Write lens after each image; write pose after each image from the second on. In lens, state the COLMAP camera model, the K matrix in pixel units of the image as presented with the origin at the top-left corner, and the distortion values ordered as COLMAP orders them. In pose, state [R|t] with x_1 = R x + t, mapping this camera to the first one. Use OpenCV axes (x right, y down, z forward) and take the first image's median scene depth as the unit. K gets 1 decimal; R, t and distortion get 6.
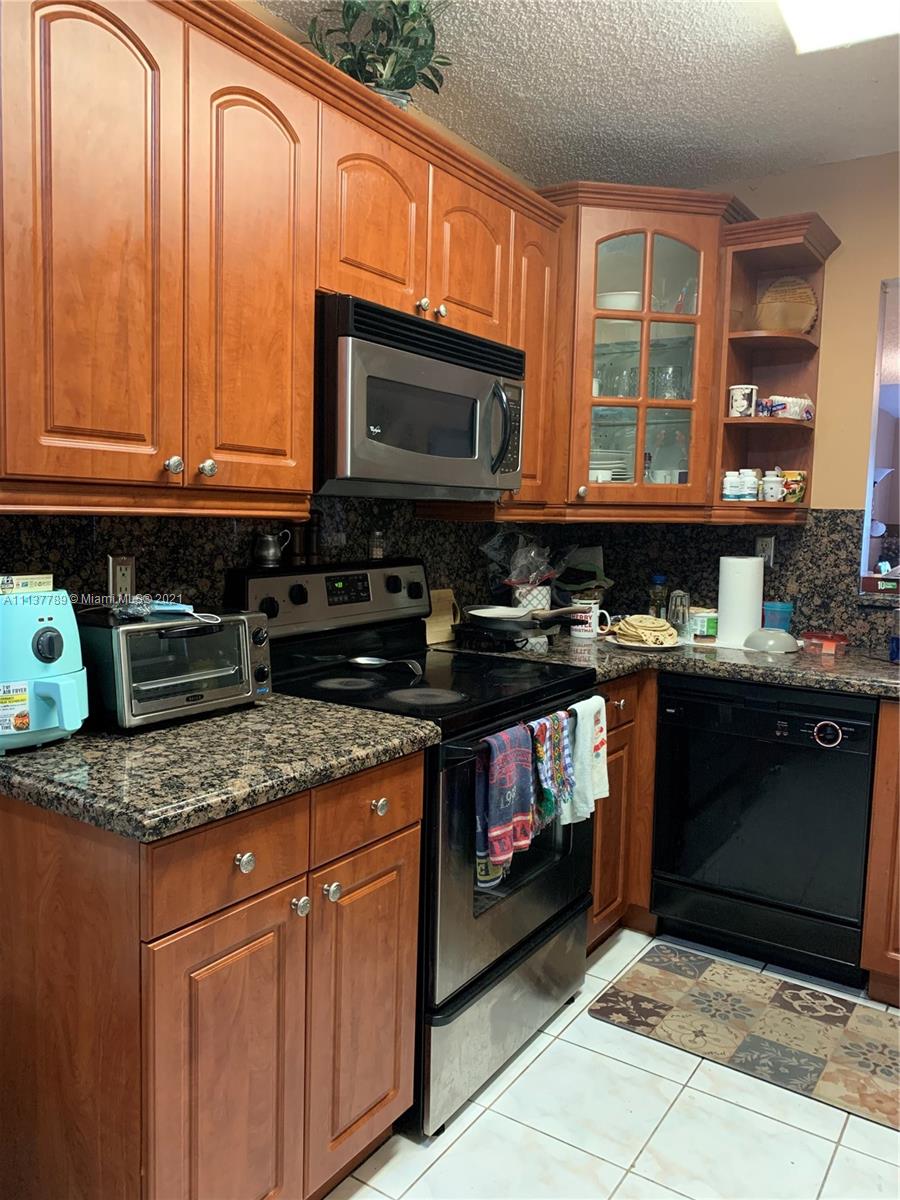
lens RADIAL K [[930.0, 0, 449.3], [0, 930.0, 596.9], [0, 0, 1]] dist [0.054671, -0.089109]
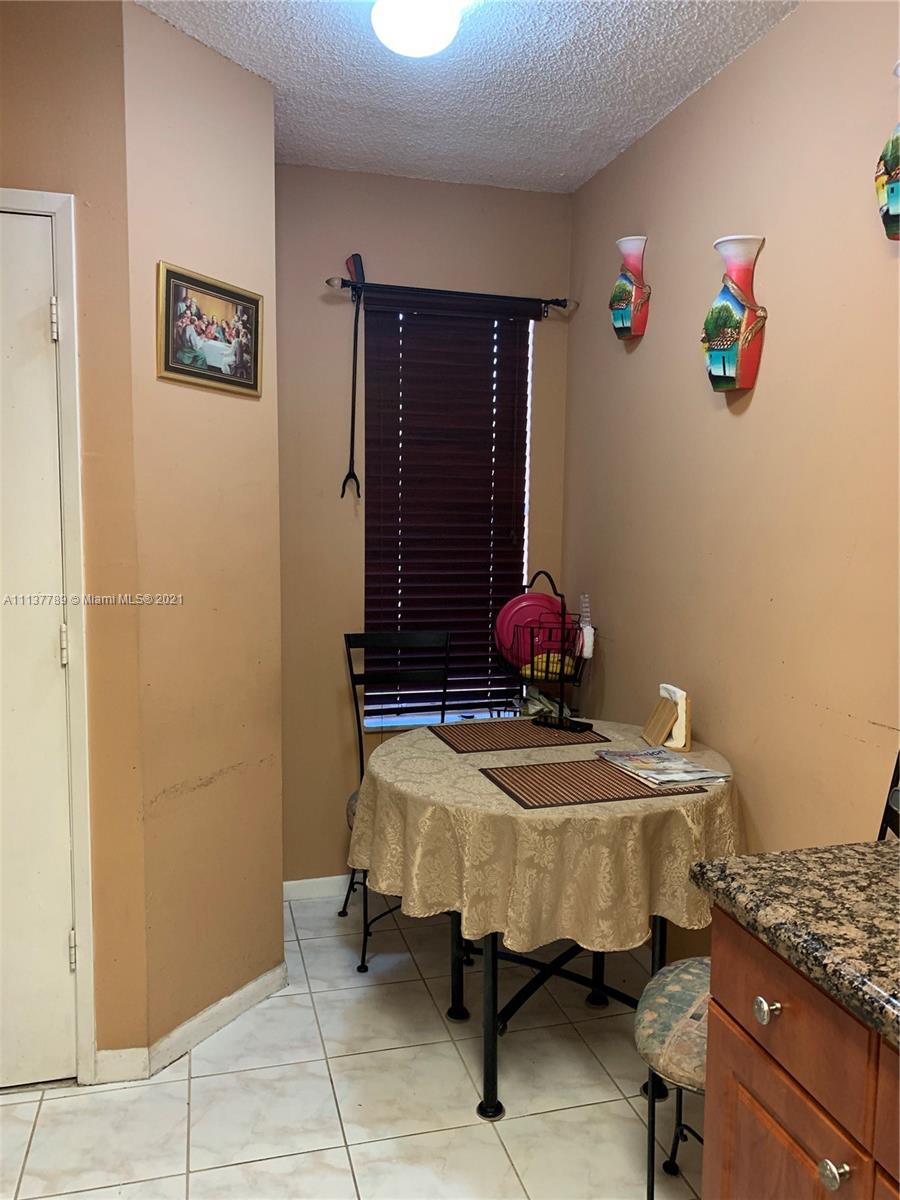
lens RADIAL K [[930.0, 0, 449.6], [0, 930.0, 599.1], [0, 0, 1]] dist [0.054671, -0.089109]
pose [[-0.668258, 0.039816, -0.742864, 0.523298], [-0.097876, 0.985181, 0.140850, -0.139723], [0.737463, 0.166832, -0.654458, 1.245507]]
